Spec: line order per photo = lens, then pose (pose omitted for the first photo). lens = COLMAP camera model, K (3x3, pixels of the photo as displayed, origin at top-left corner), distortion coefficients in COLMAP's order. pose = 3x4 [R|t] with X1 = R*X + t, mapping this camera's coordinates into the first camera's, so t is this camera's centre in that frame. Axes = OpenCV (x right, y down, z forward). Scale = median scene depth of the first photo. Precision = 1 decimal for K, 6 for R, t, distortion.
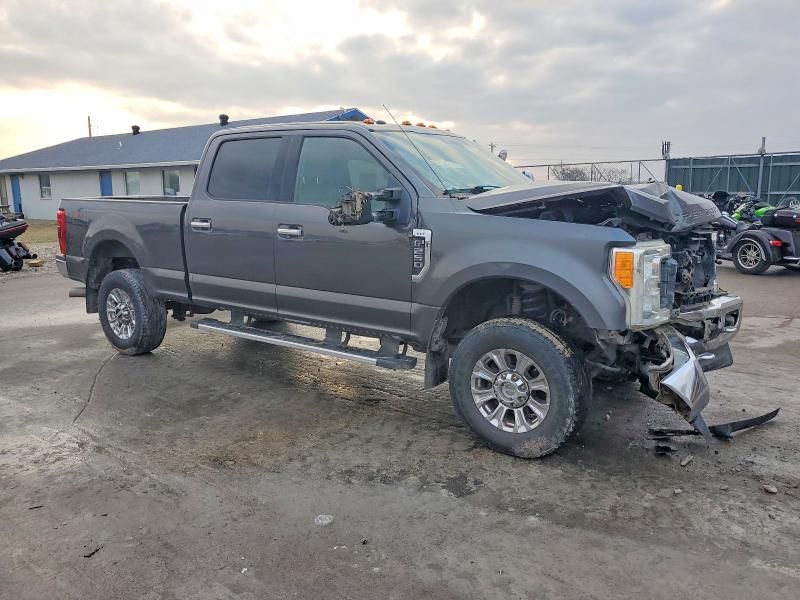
lens RADIAL K [[621.9, 0, 400.0], [0, 621.9, 300.0], [0, 0, 1]] dist [0.008231, 0.009356]
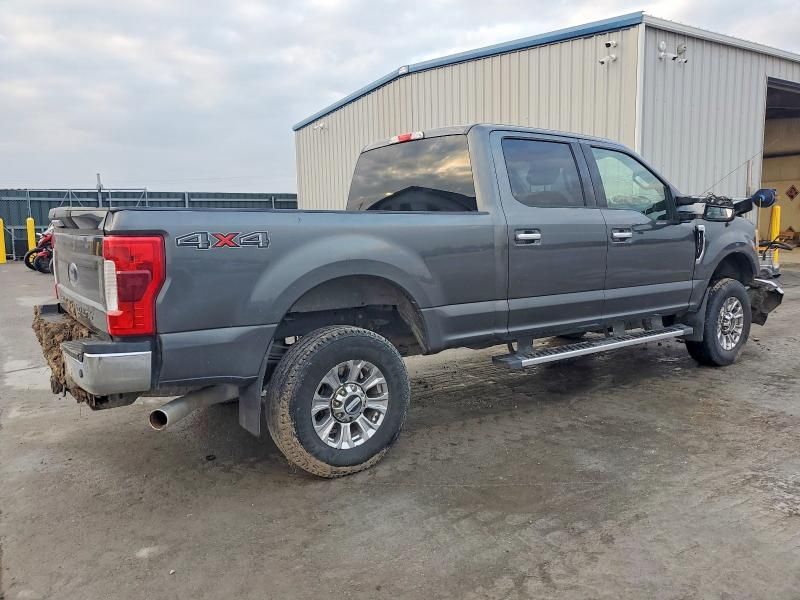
lens RADIAL K [[621.9, 0, 400.0], [0, 621.9, 300.0], [0, 0, 1]] dist [0.008231, 0.009356]
pose [[0.314786, -0.119507, 0.941609, -1.271781], [0.178902, 0.981731, 0.064791, -0.135297], [-0.932150, 0.148060, 0.330415, 0.991654]]
